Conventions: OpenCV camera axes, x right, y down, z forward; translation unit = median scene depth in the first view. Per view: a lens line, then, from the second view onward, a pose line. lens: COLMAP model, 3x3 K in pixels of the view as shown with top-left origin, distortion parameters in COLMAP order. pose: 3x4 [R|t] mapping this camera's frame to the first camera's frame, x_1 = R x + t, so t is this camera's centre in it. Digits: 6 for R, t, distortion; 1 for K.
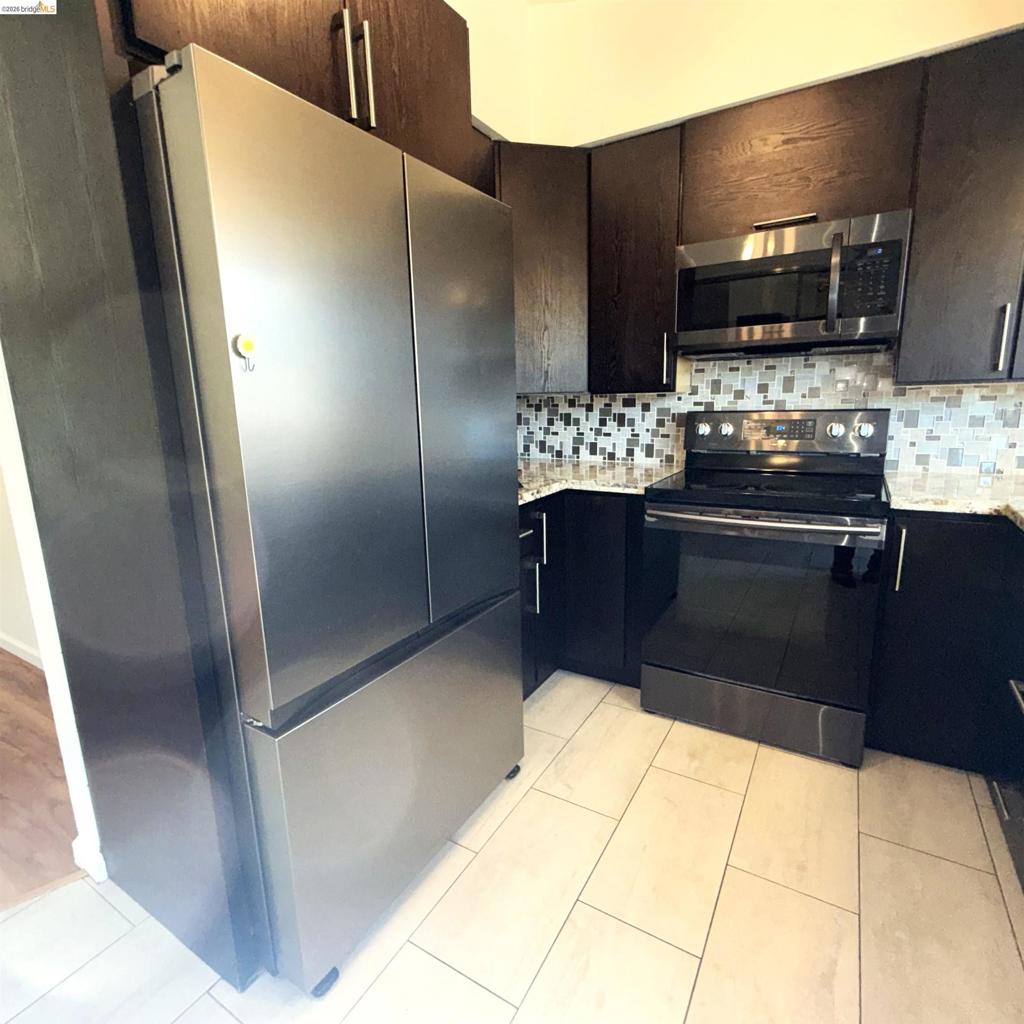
lens RADIAL K [[553.6, 0, 506.5], [0, 553.6, 511.8], [0, 0, 1]] dist [0.002199, 0.000645]
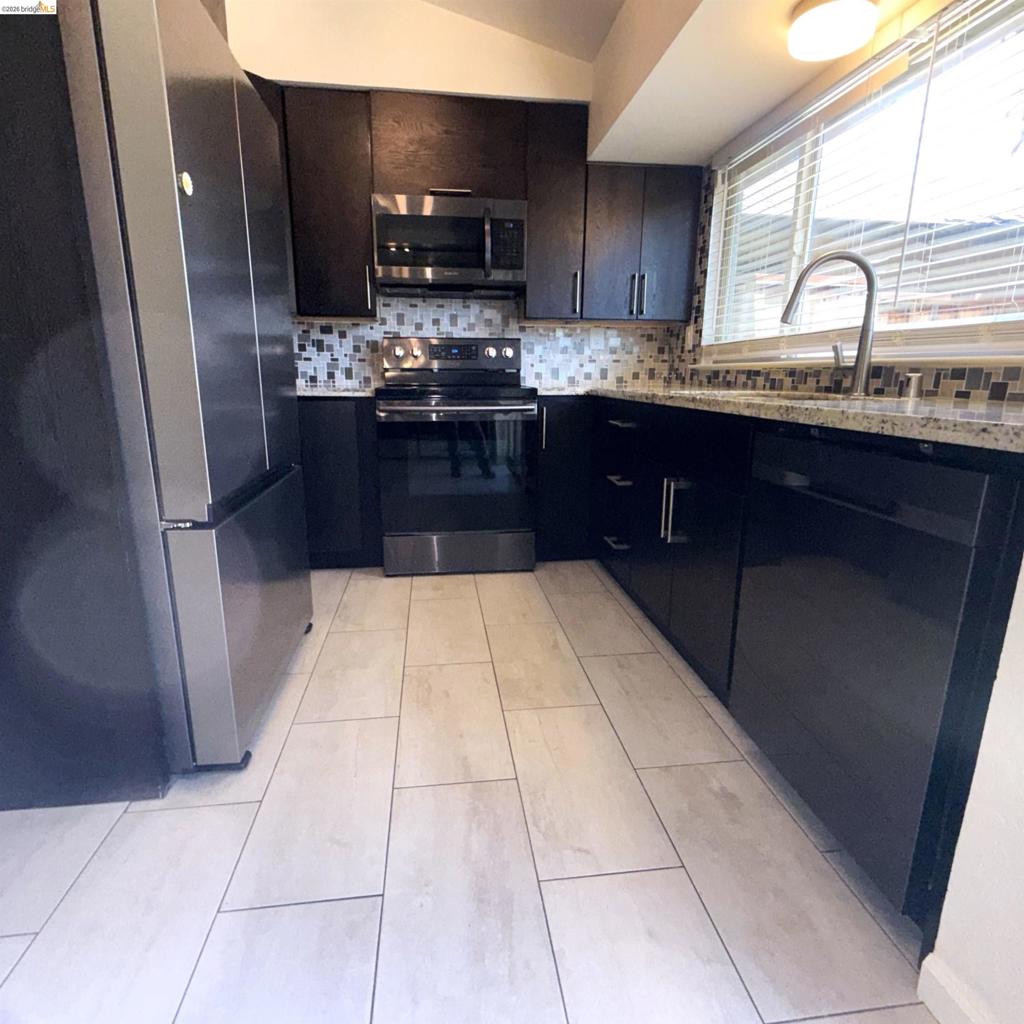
lens RADIAL K [[582.9, 0, 498.7], [0, 582.9, 510.9], [0, 0, 1]] dist [0.001210, 0.000570]
pose [[0.786094, -0.109941, 0.608251, -0.320602], [0.097035, 0.993803, 0.054222, 0.166855], [-0.610443, 0.016398, 0.791890, -0.169625]]
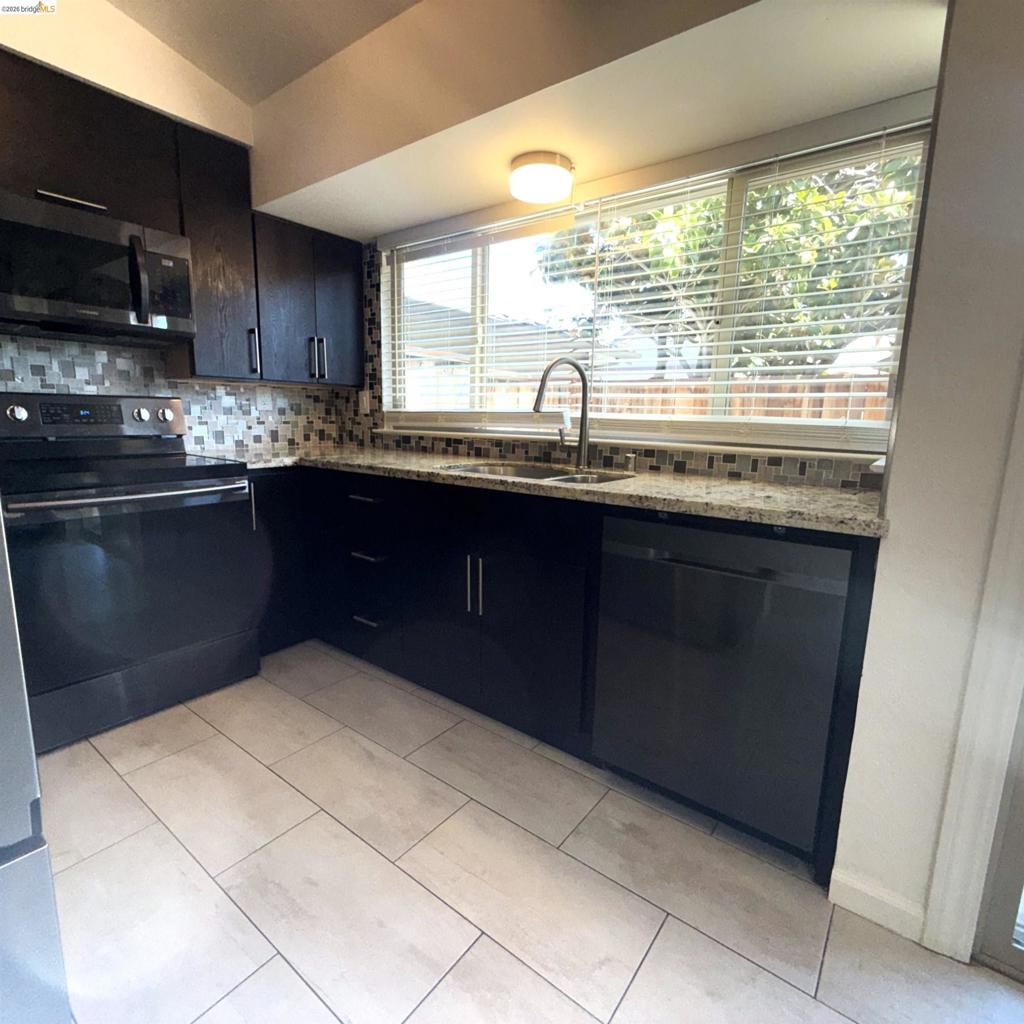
lens RADIAL K [[553.6, 0, 506.5], [0, 553.6, 511.8], [0, 0, 1]] dist [0.002199, 0.000645]
pose [[0.112570, -0.141404, 0.983531, -0.416824], [0.178852, 0.976539, 0.119928, 0.036654], [-0.977415, 0.162406, 0.135220, 0.168689]]
